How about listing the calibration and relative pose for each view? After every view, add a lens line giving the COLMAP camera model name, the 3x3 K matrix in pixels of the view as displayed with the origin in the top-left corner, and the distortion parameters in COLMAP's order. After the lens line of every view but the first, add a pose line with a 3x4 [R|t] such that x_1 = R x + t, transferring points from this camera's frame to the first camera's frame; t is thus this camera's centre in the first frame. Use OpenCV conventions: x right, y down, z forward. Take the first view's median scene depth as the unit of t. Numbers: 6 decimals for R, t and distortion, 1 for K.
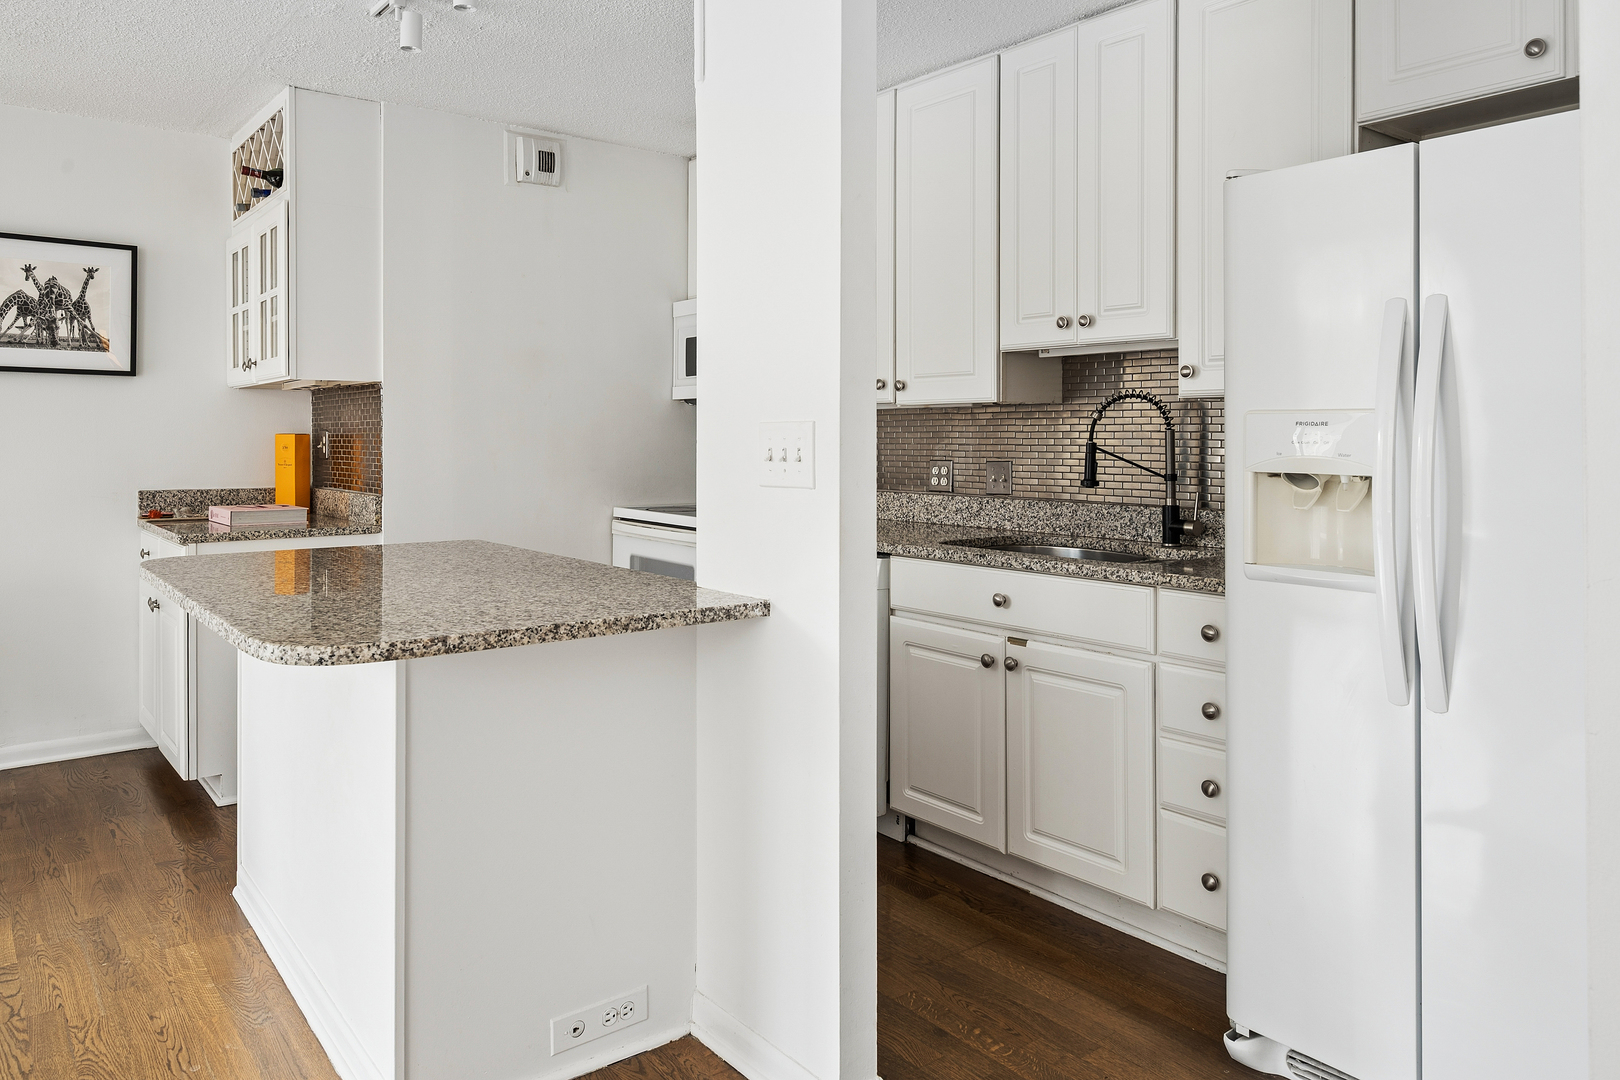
lens RADIAL K [[1083.7, 0, 806.1], [0, 1083.7, 439.7], [0, 0, 1]] dist [-0.007167, -0.001875]
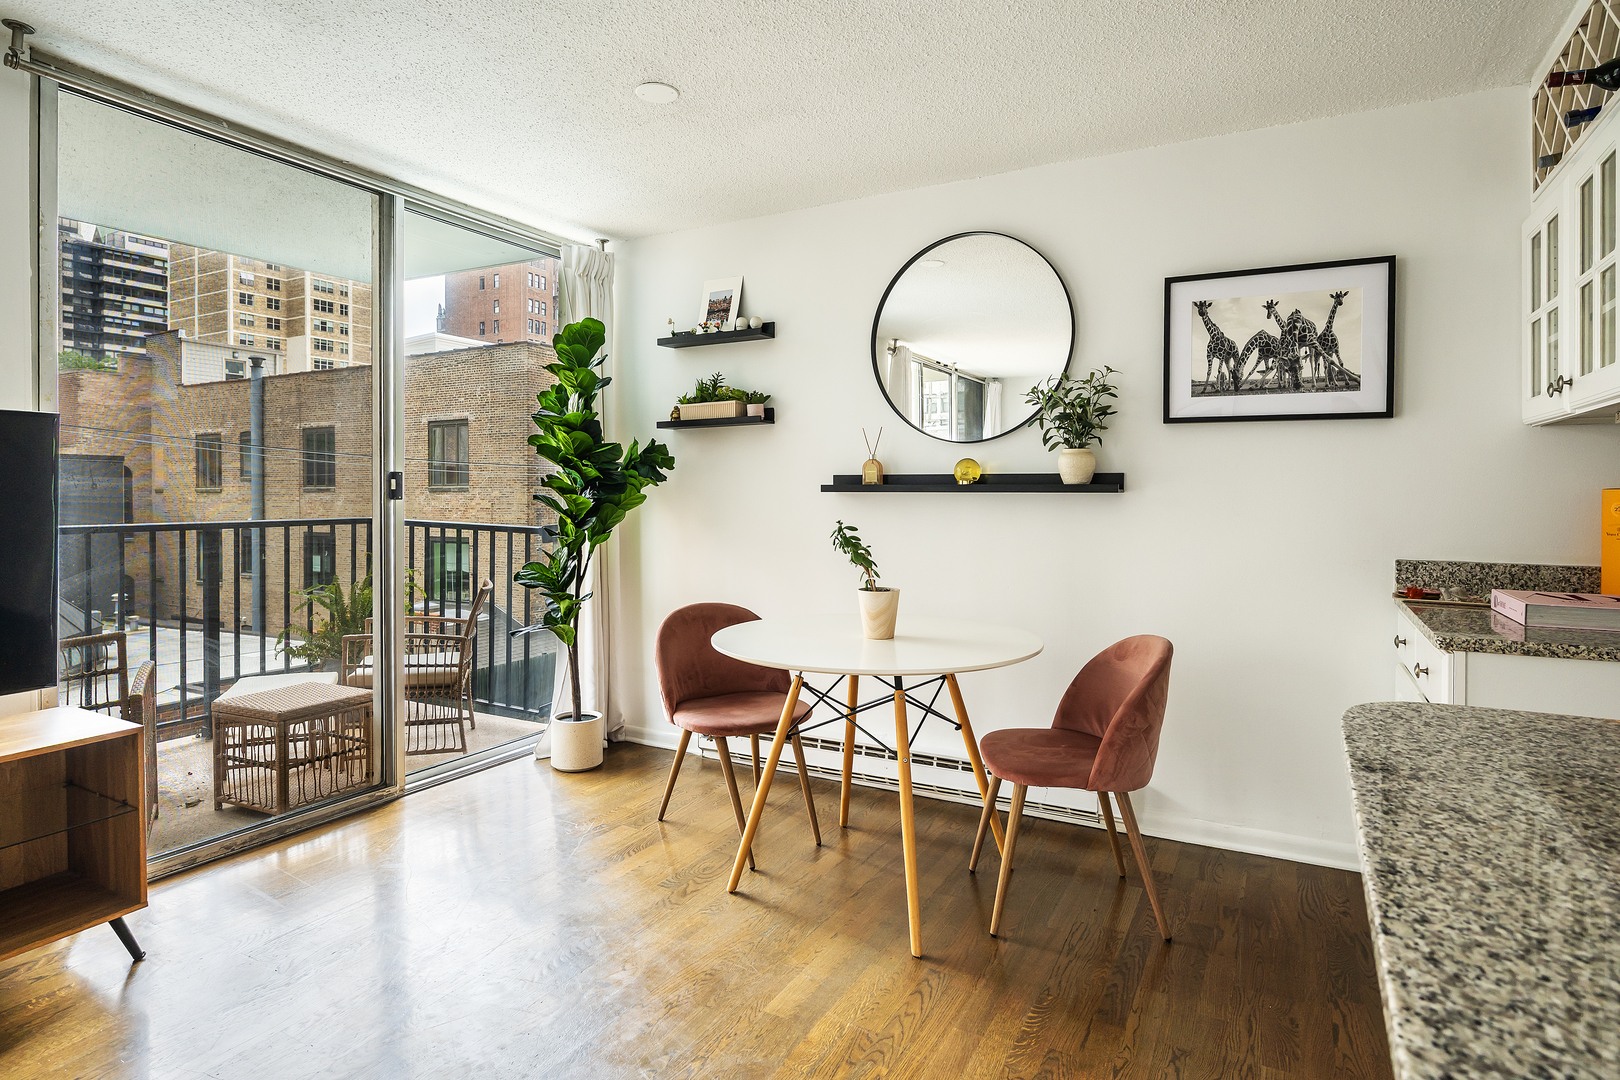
lens RADIAL K [[871.3, 0, 813.7], [0, 871.3, 495.7], [0, 0, 1]] dist [-0.003961, -0.000729]
pose [[0.382286, 0.007414, -0.924014, -0.192241], [-0.002002, 0.999972, 0.007195, -0.004451], [0.924042, -0.000900, 0.382290, 0.364646]]
